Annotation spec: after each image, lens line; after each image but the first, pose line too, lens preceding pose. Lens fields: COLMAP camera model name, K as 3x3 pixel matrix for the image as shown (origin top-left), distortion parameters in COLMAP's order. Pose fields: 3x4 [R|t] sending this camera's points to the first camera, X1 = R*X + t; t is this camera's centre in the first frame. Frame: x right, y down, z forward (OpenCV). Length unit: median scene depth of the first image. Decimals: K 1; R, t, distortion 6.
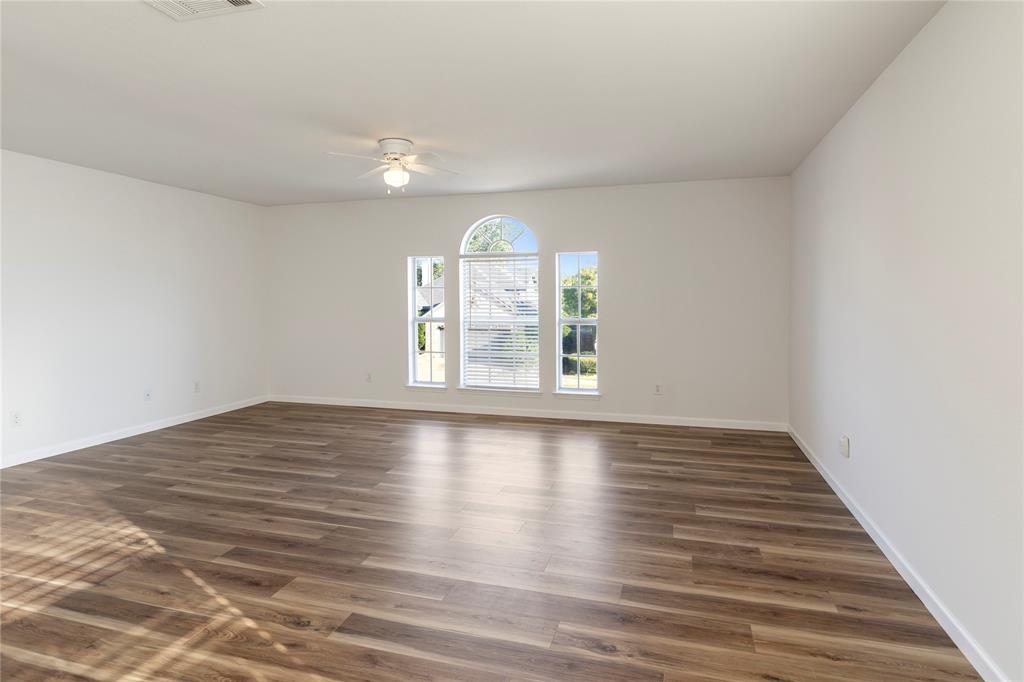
lens RADIAL K [[548.6, 0, 512.0], [0, 548.6, 341.0], [0, 0, 1]] dist [-0.001172, -0.000411]
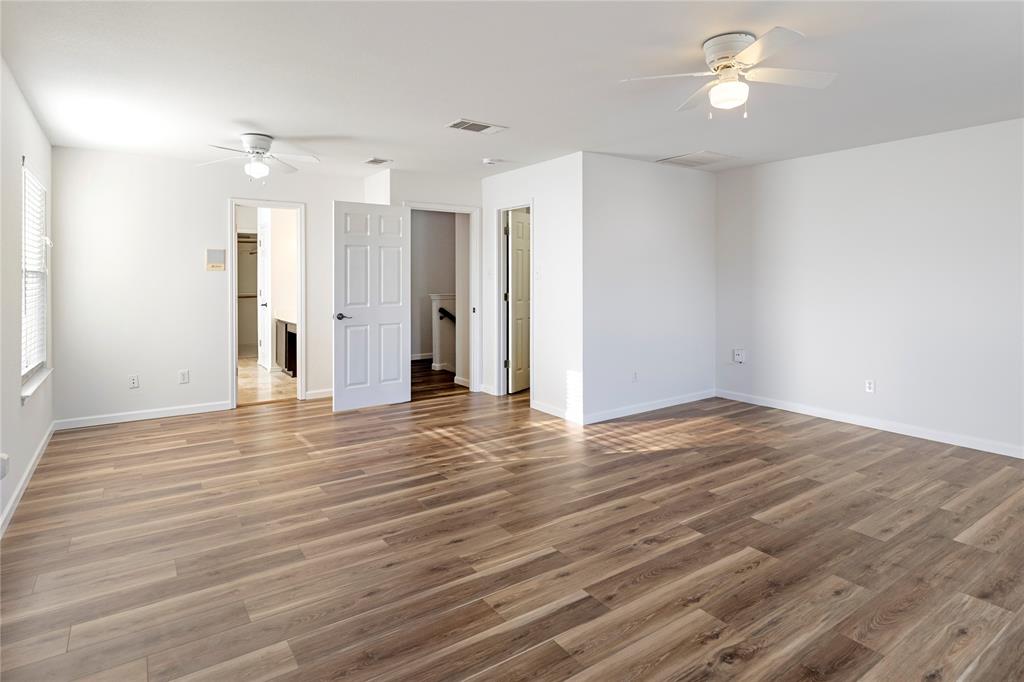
lens RADIAL K [[548.6, 0, 512.0], [0, 548.6, 341.0], [0, 0, 1]] dist [-0.001172, -0.000411]
pose [[-0.623579, 0.096076, -0.775834, 0.556055], [-0.049486, 0.985578, 0.161824, -0.124465], [0.780192, 0.139303, -0.609832, 1.433159]]
